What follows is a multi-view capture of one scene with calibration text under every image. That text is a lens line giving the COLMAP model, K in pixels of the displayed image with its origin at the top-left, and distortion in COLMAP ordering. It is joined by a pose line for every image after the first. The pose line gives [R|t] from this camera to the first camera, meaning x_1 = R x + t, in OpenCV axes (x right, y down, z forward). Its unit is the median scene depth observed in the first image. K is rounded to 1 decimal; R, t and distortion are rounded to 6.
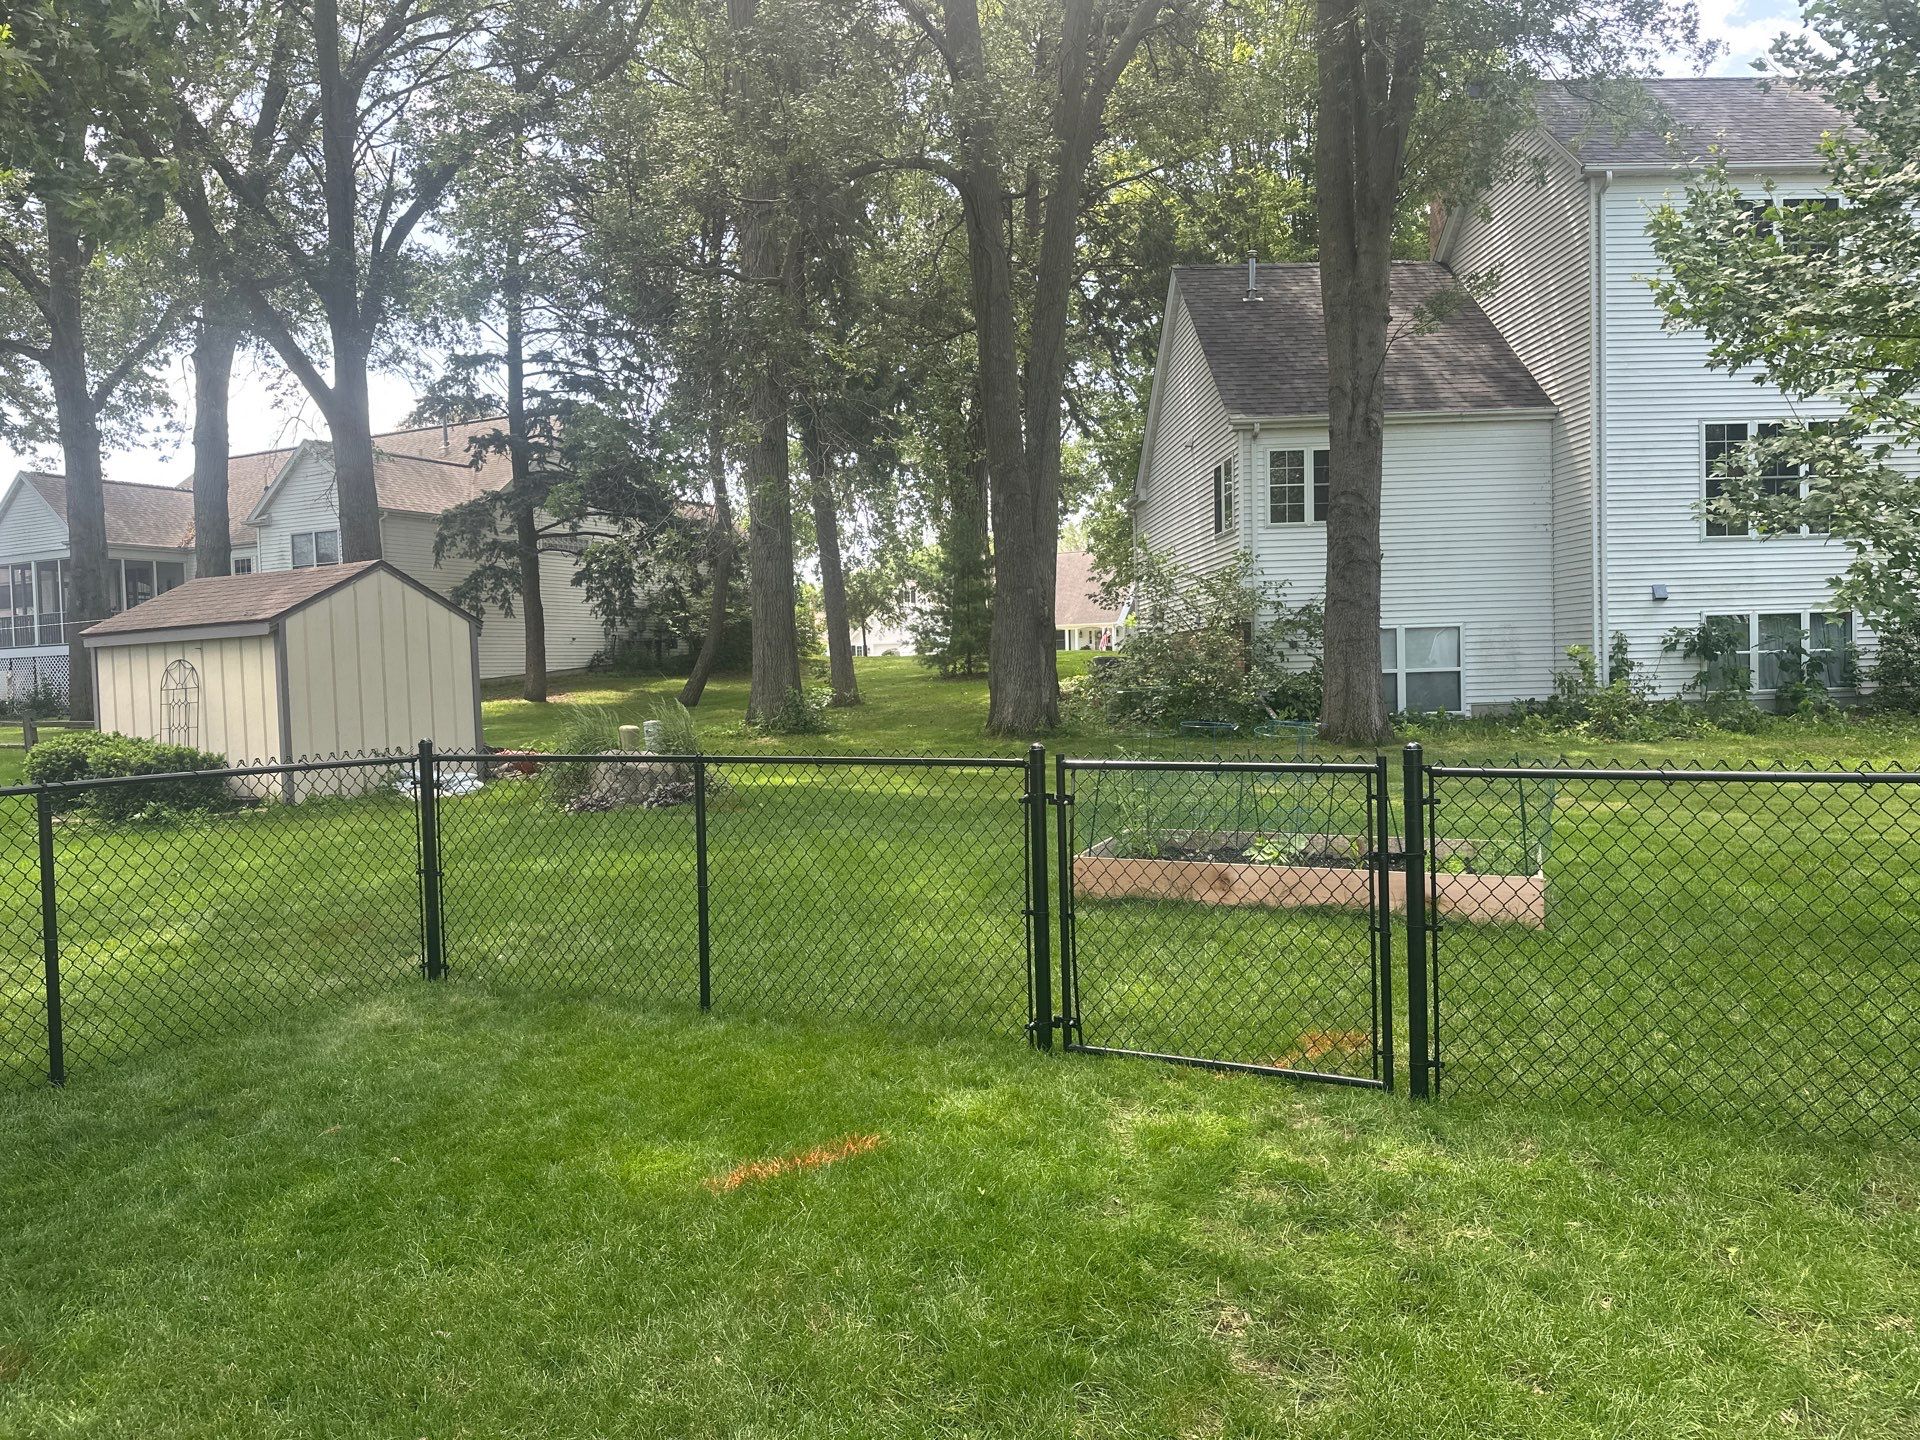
lens RADIAL K [[1341.0, 0, 967.0], [0, 1341.0, 719.5], [0, 0, 1]] dist [0.053539, -0.070052]
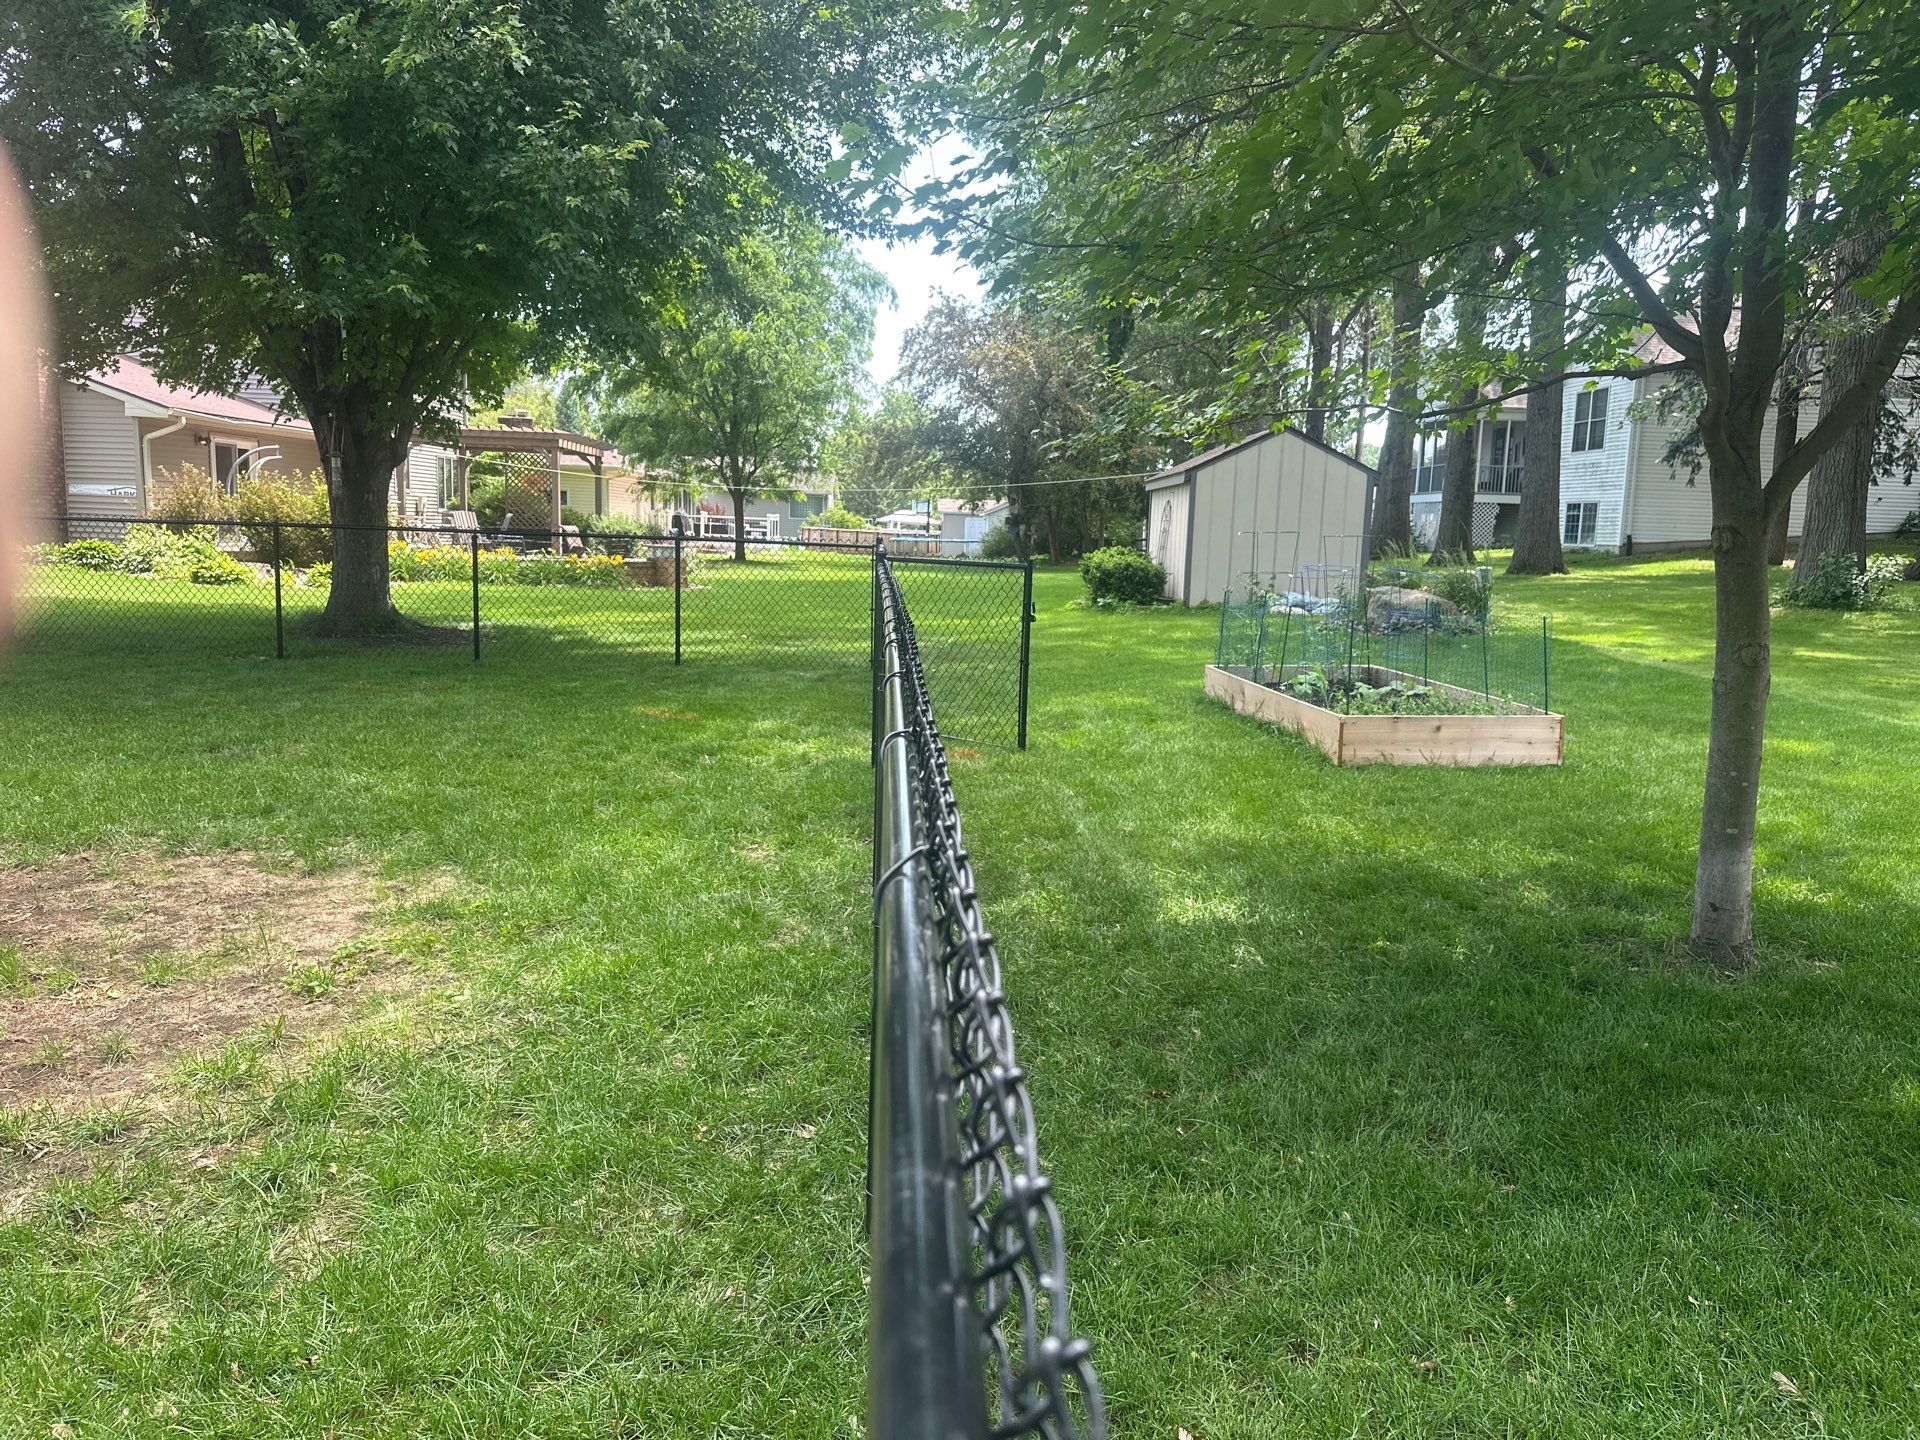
lens RADIAL K [[1341.0, 0, 940.4], [0, 1341.0, 721.9], [0, 0, 1]] dist [0.053539, -0.070052]
pose [[0.468982, 0.168764, -0.866934, 0.428398], [-0.076459, 0.985647, 0.150512, -0.005656], [0.879892, -0.004302, 0.475154, 0.076367]]
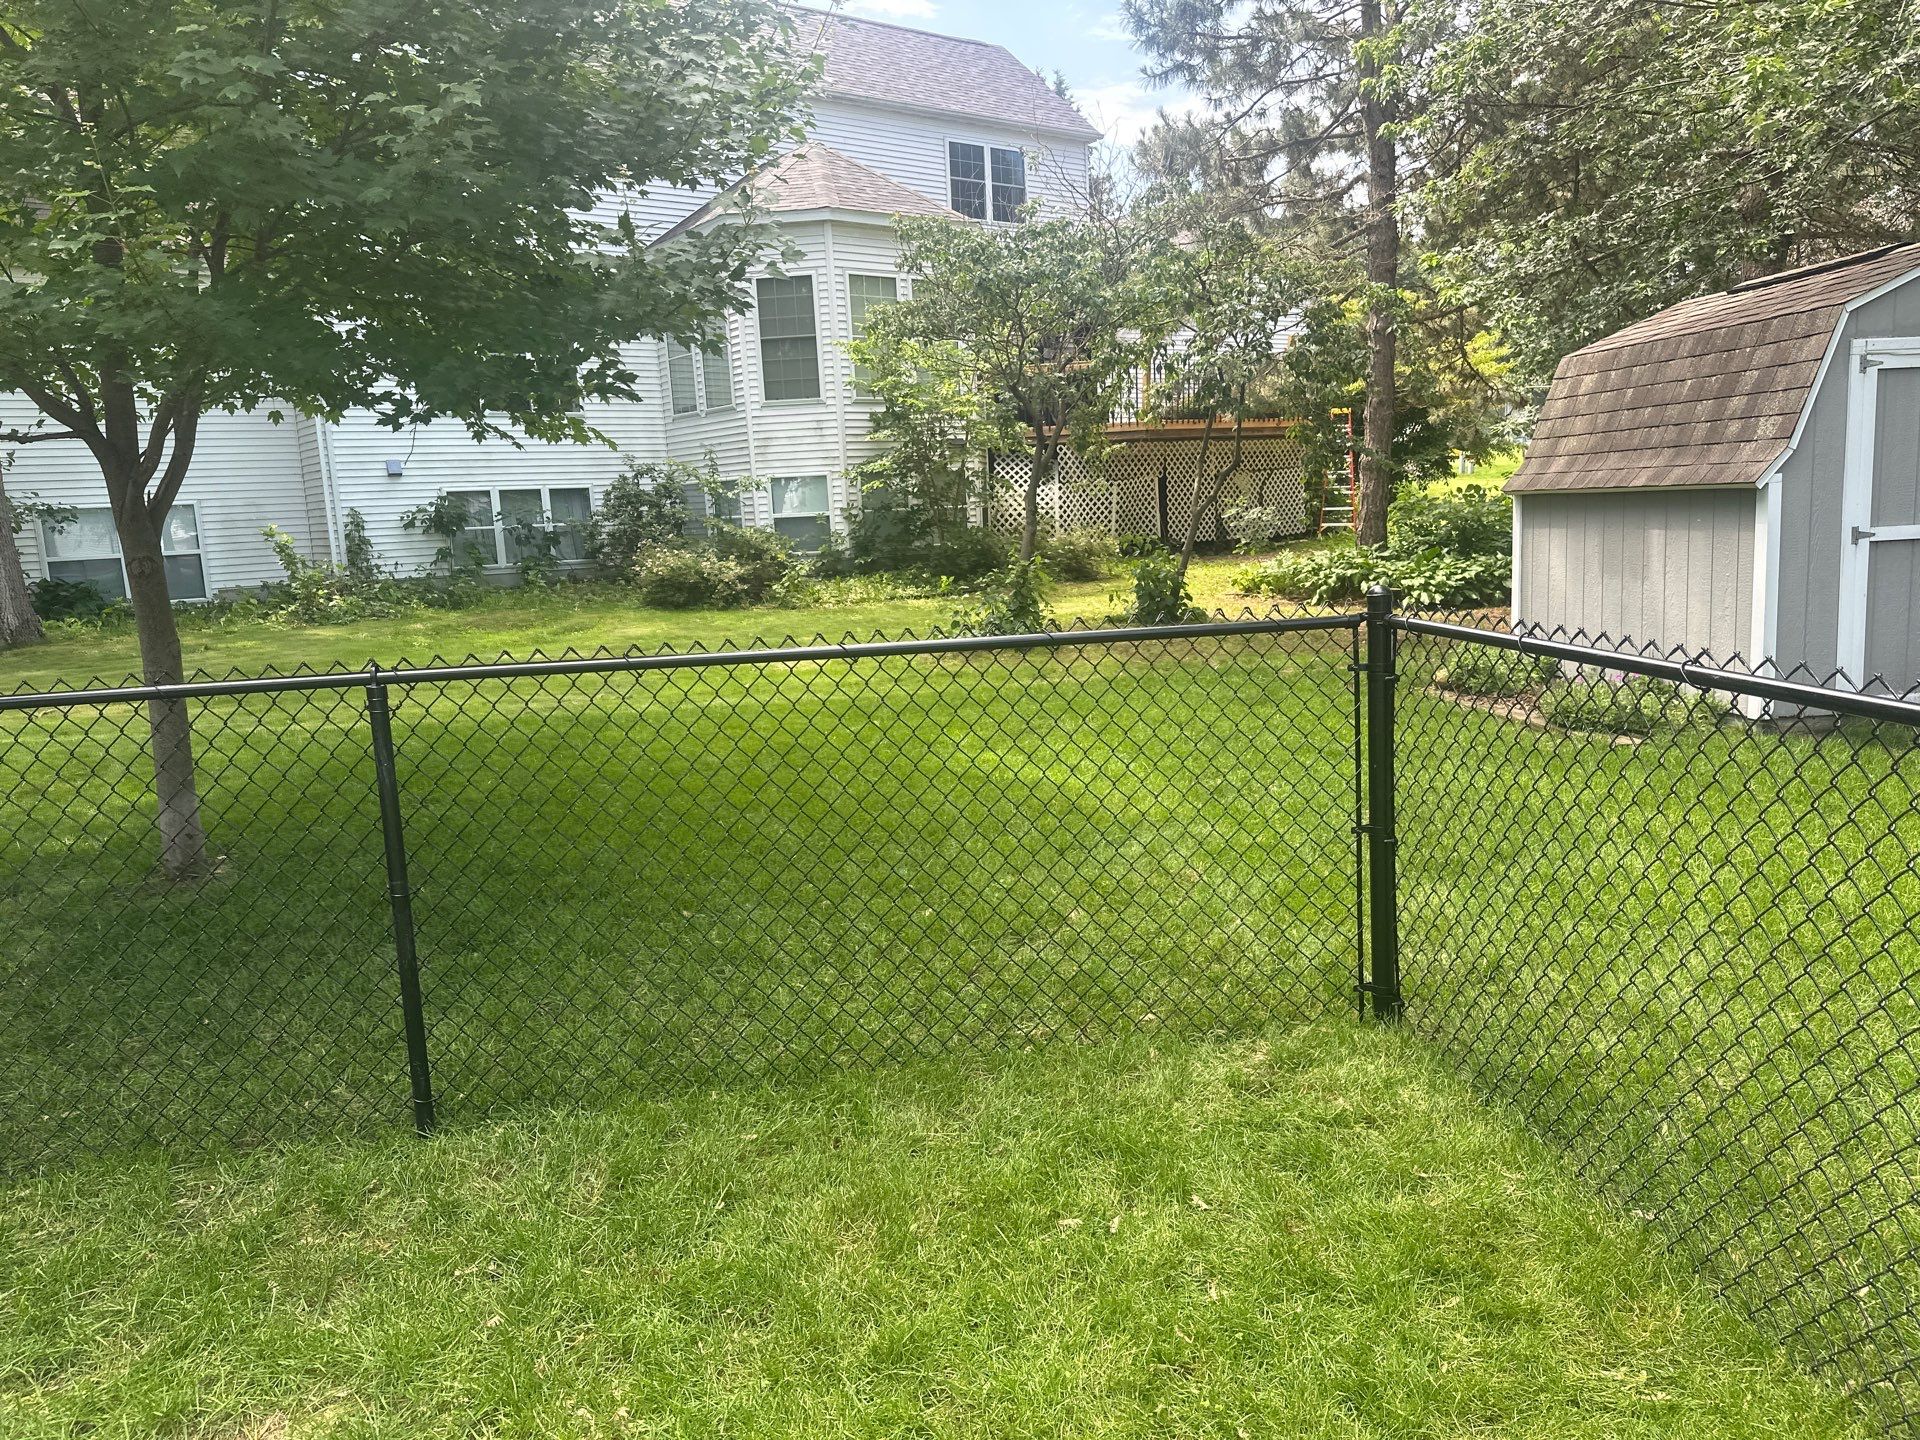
lens RADIAL K [[1341.0, 0, 957.0], [0, 1341.0, 720.3], [0, 0, 1]] dist [0.053539, -0.070052]
pose [[0.819666, -0.101482, 0.563782, 0.278461], [0.045995, 0.992664, 0.111811, -0.003128], [-0.570993, -0.065717, 0.818321, -0.046278]]
